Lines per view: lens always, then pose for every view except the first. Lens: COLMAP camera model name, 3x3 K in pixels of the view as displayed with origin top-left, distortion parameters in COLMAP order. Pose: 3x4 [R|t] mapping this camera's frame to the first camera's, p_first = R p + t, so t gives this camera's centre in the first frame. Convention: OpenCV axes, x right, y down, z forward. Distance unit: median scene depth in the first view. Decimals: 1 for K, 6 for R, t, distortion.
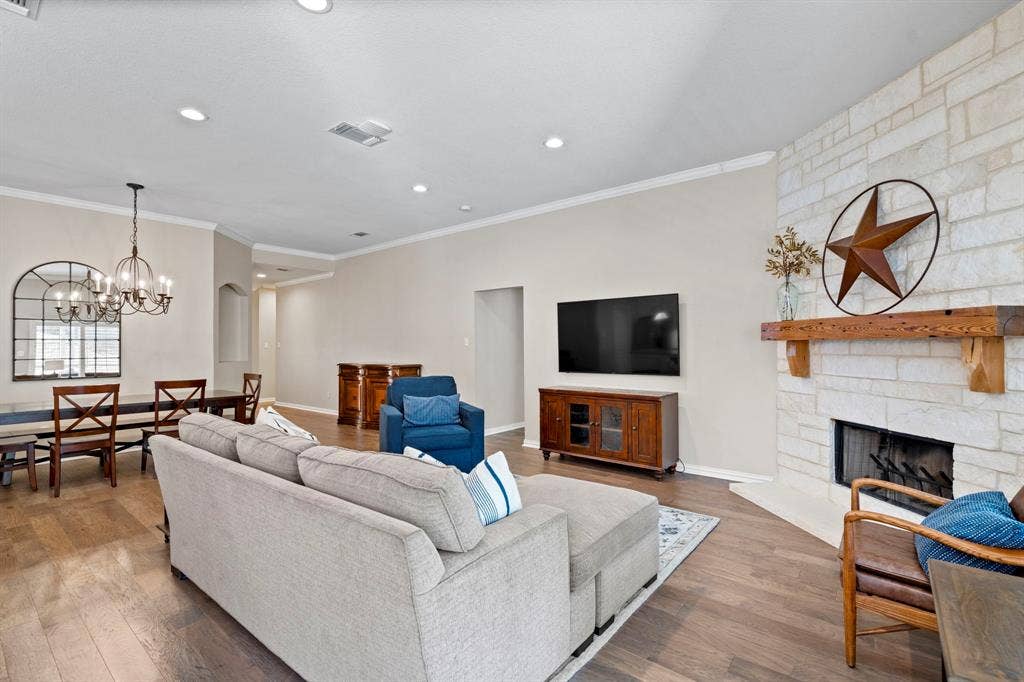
lens RADIAL K [[465.5, 0, 515.4], [0, 465.5, 338.7], [0, 0, 1]] dist [-0.000872, 0.000724]
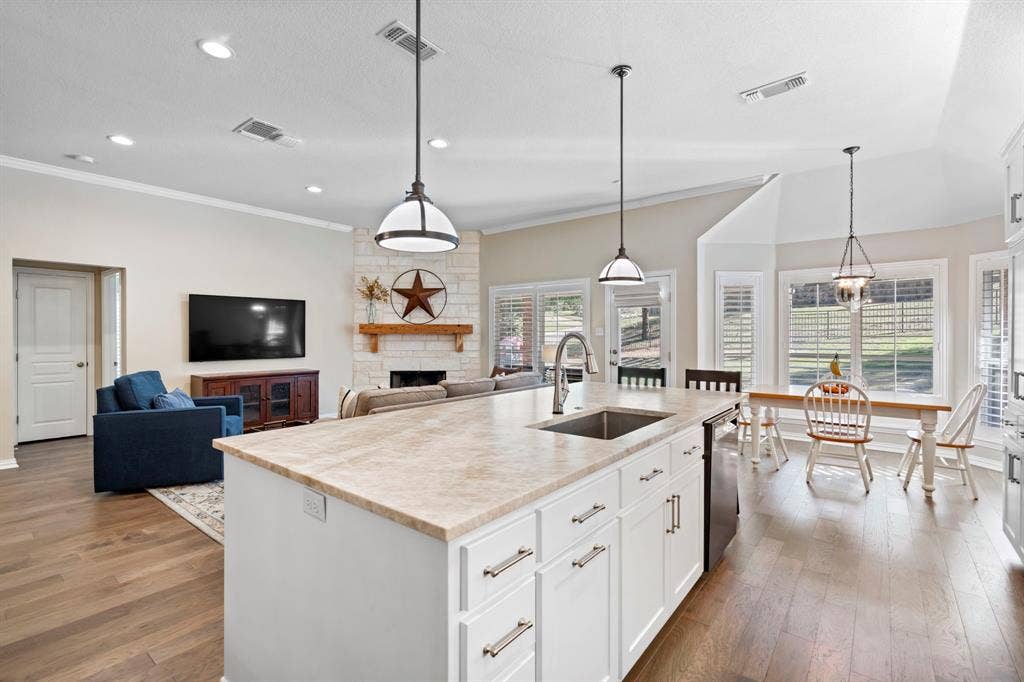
lens RADIAL K [[465.5, 0, 514.6], [0, 465.5, 339.5], [0, 0, 1]] dist [-0.000872, 0.000724]
pose [[-0.007278, -0.005954, 0.999956, -1.441143], [-0.016508, 0.999847, 0.005833, 0.006951], [-0.999837, -0.016465, -0.007375, 0.456280]]
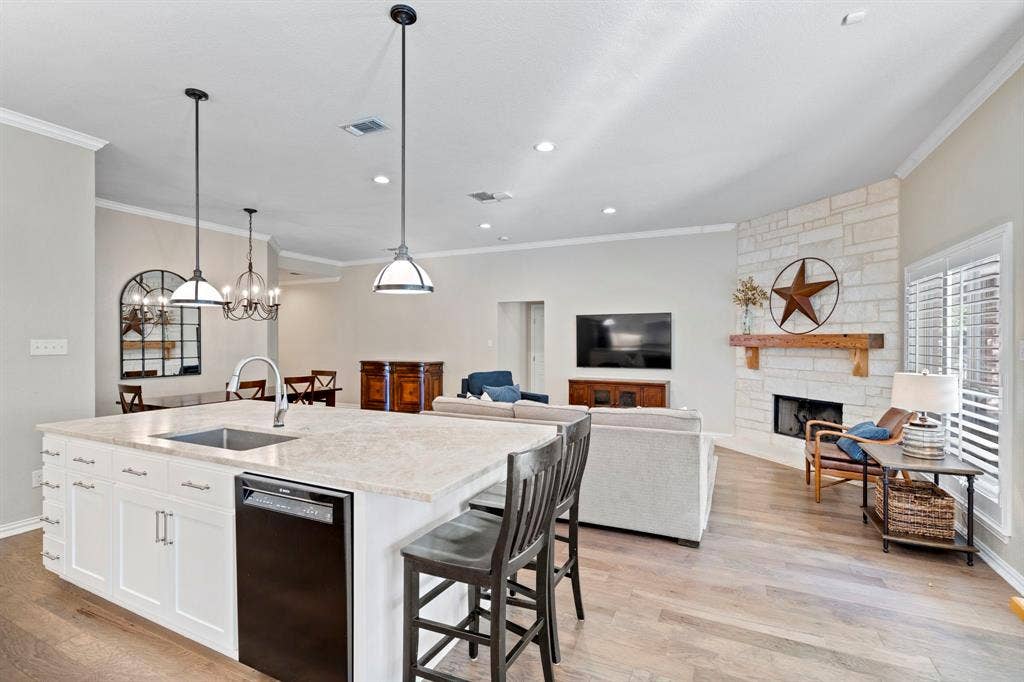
lens RADIAL K [[465.5, 0, 517.0], [0, 465.5, 340.7], [0, 0, 1]] dist [-0.000872, 0.000724]
pose [[0.972733, 0.005425, 0.231865, -0.593249], [-0.009349, 0.999831, 0.015829, -0.036778], [-0.231740, -0.017565, 0.972619, -0.398558]]
